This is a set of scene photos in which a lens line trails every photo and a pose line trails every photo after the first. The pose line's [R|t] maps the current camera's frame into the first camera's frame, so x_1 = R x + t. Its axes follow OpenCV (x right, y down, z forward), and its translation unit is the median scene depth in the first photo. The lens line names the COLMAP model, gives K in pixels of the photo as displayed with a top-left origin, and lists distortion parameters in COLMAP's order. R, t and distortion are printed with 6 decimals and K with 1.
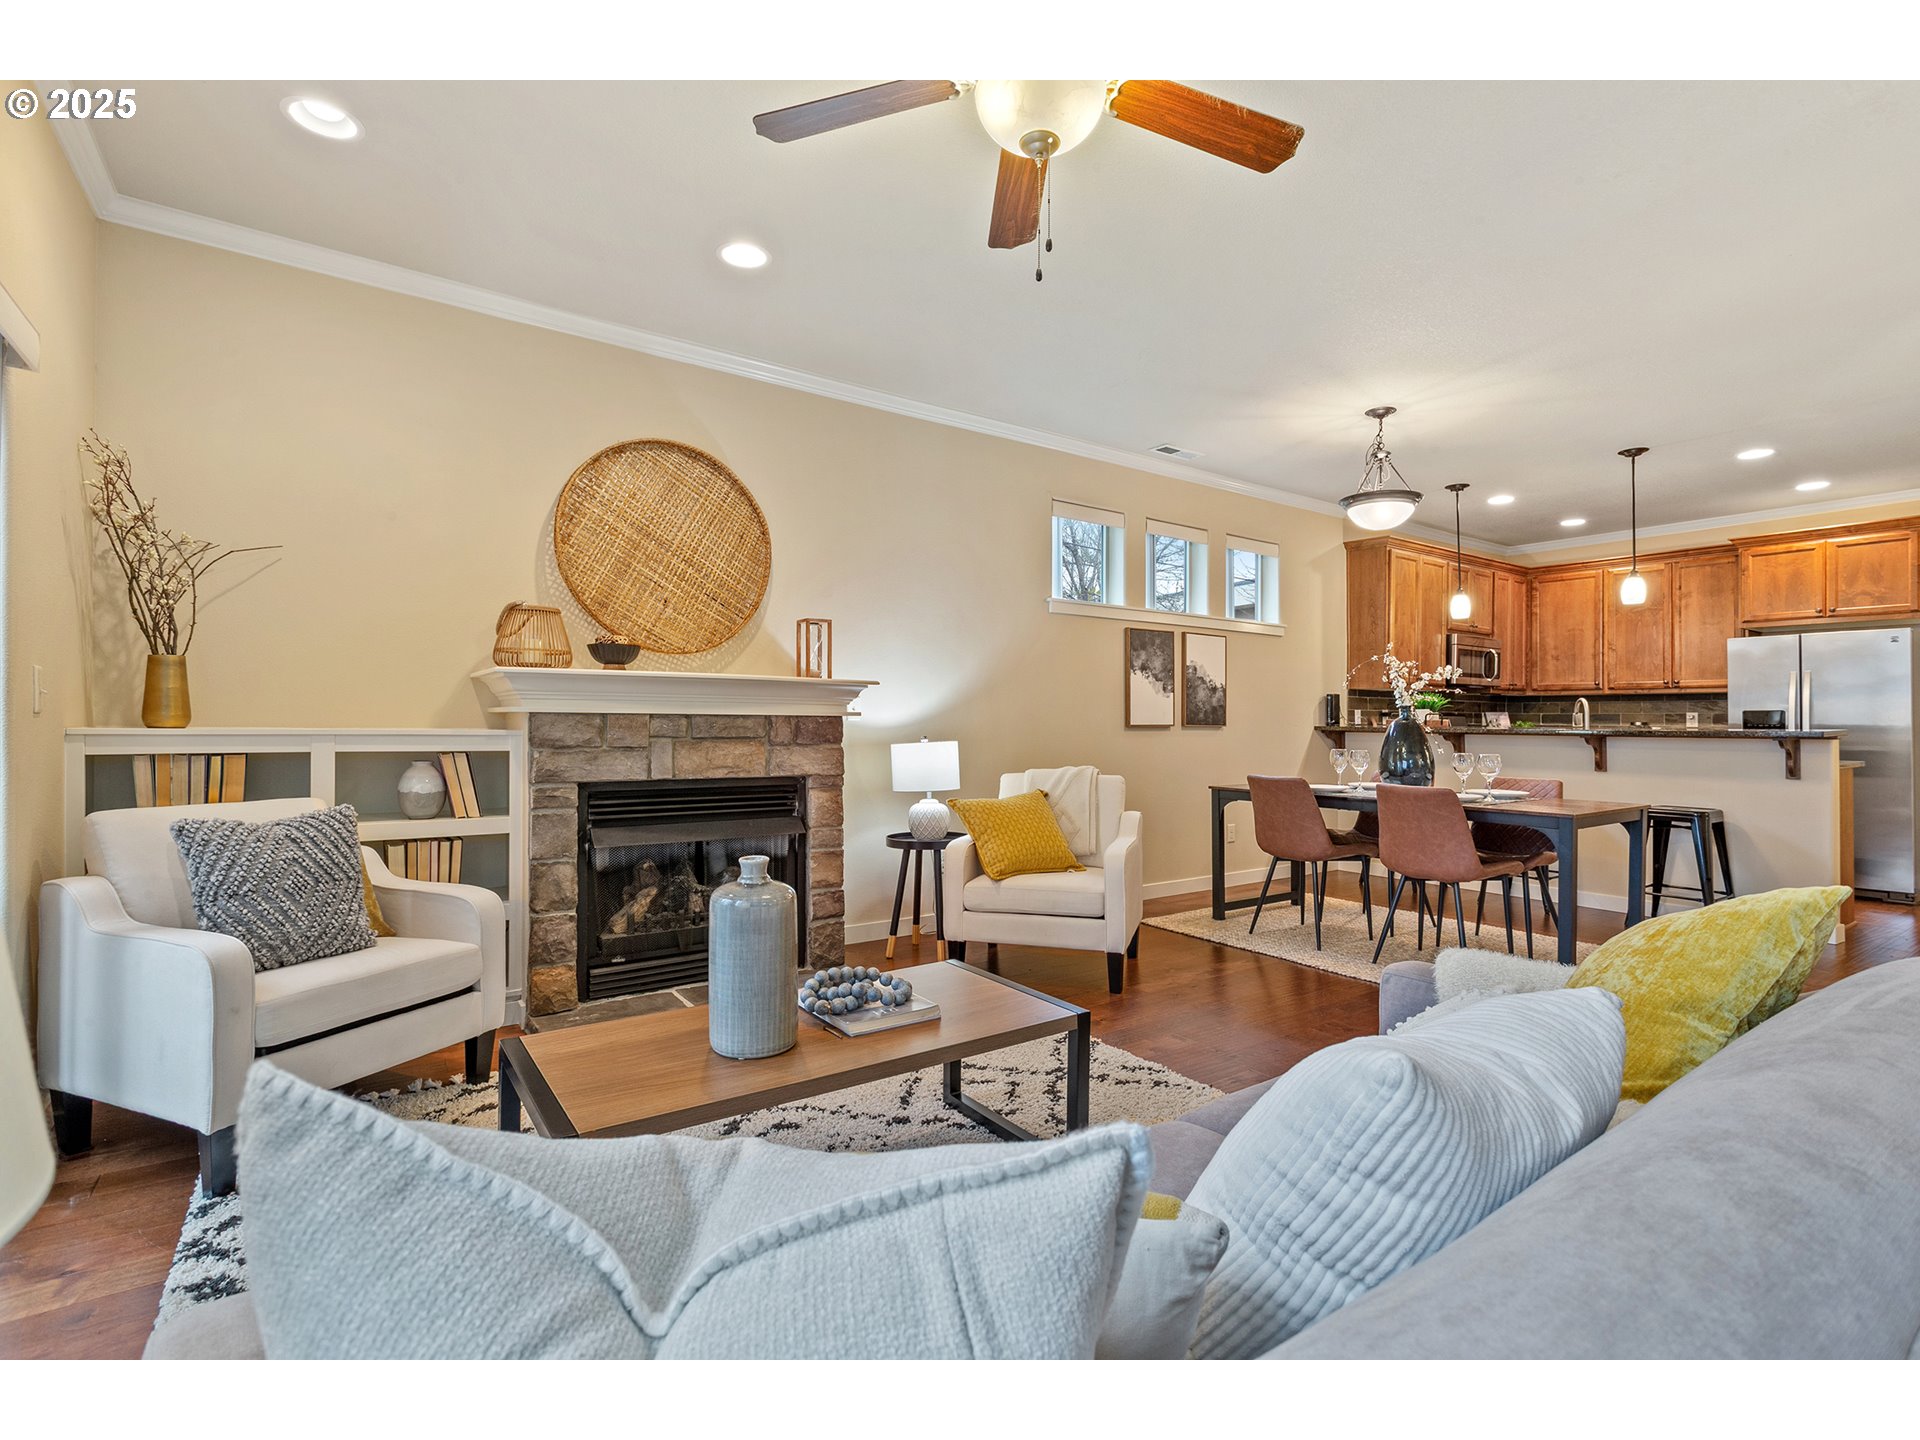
lens RADIAL K [[913.4, 0, 959.1], [0, 913.4, 719.2], [0, 0, 1]] dist [0.002461, 0.001239]
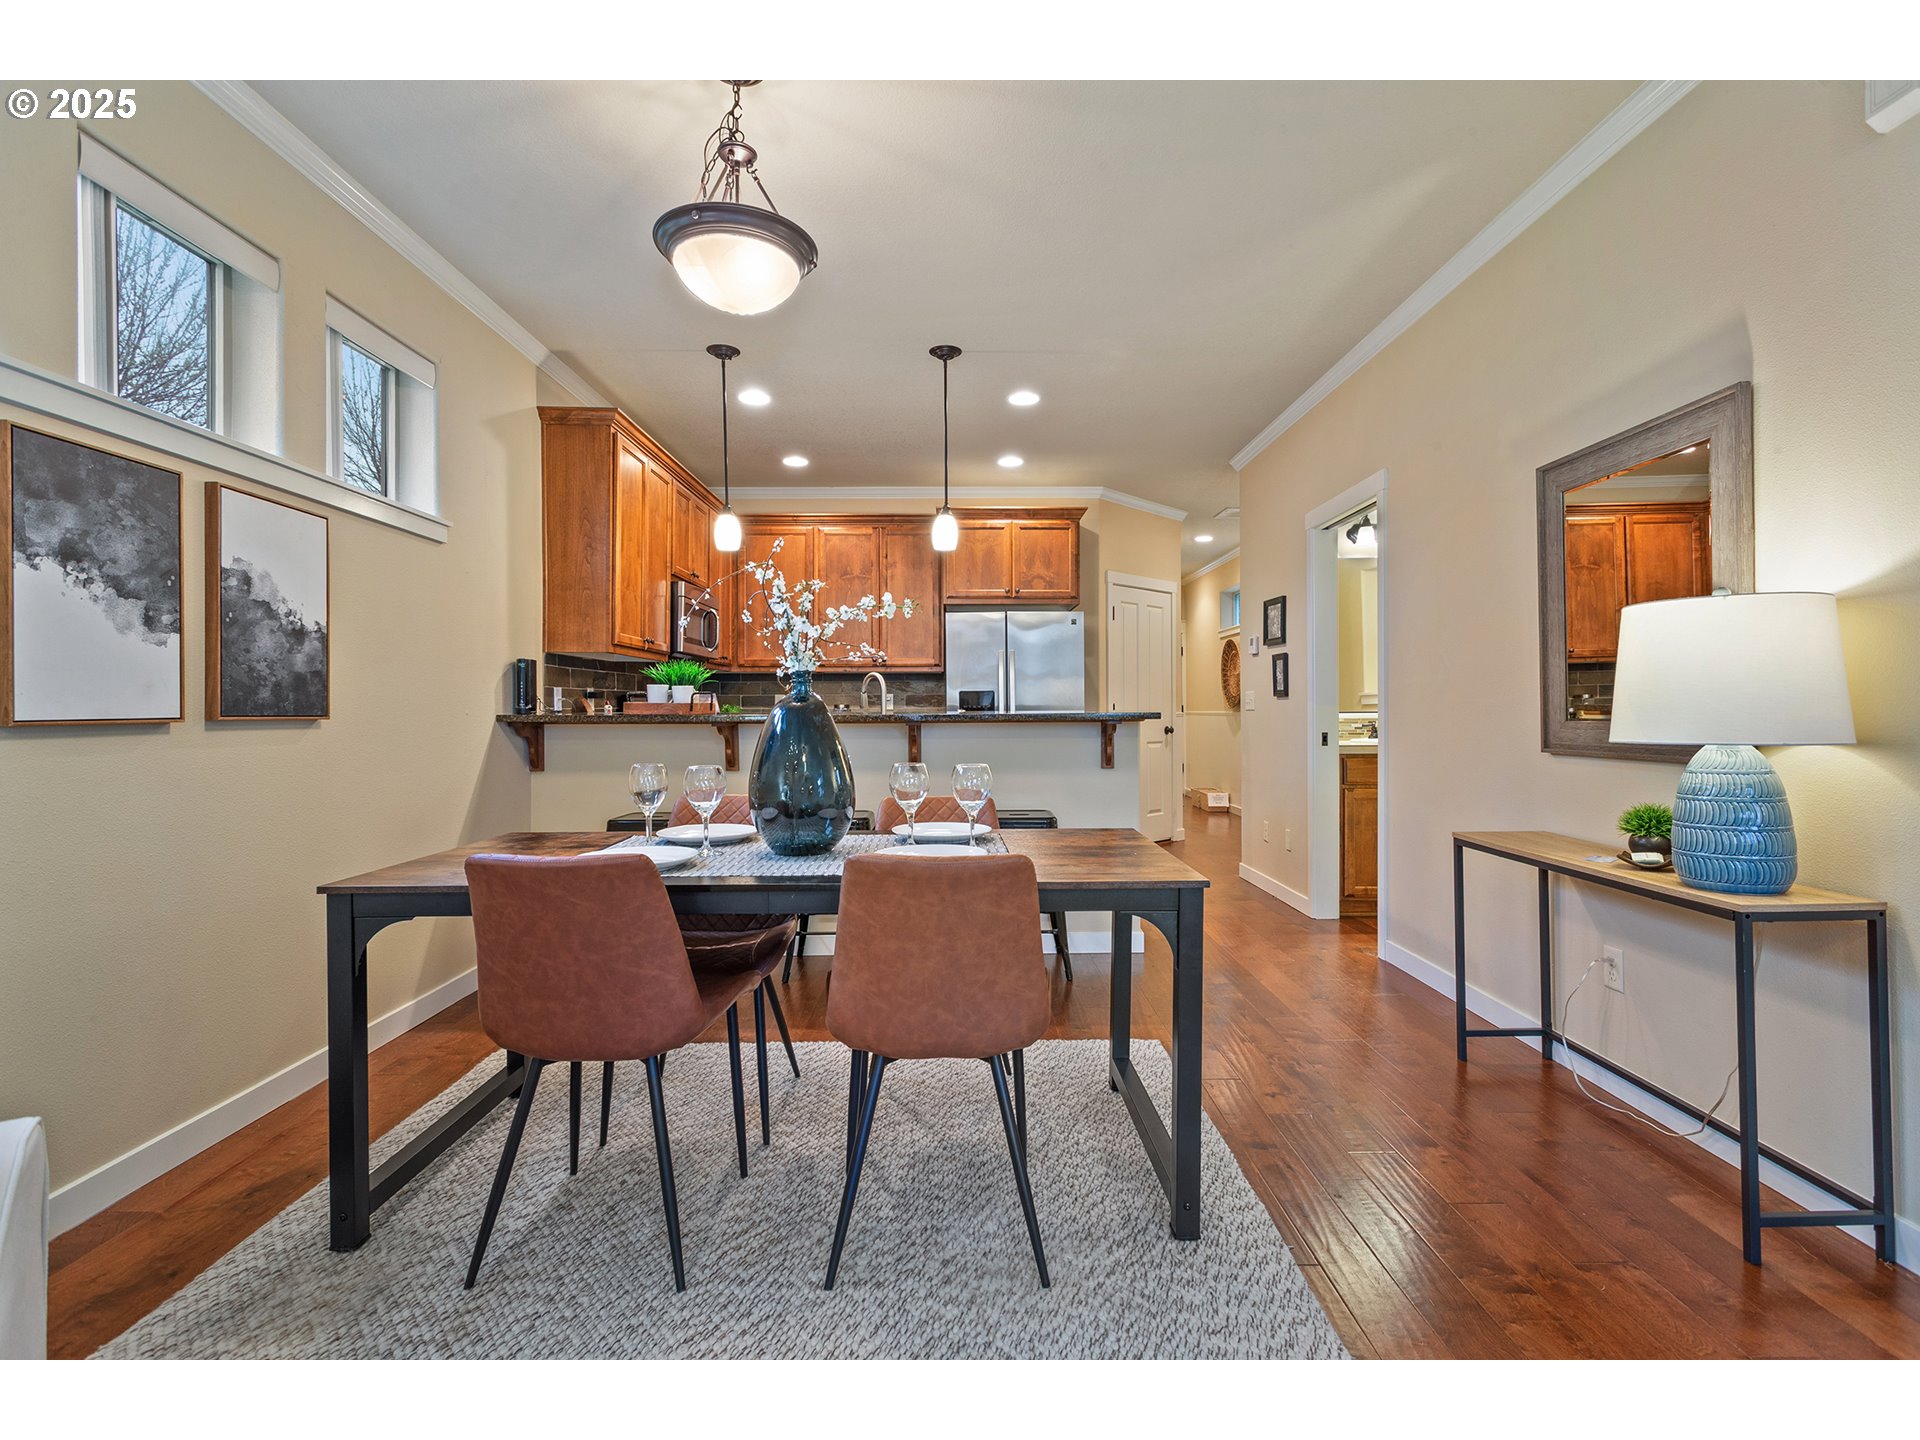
lens RADIAL K [[913.4, 0, 962.5], [0, 913.4, 695.8], [0, 0, 1]] dist [0.002461, 0.001239]
pose [[0.572789, 0.001682, 0.819701, 0.104851], [0.007611, 0.999944, -0.007371, 0.002046], [-0.819667, 0.010461, 0.572744, 0.494959]]
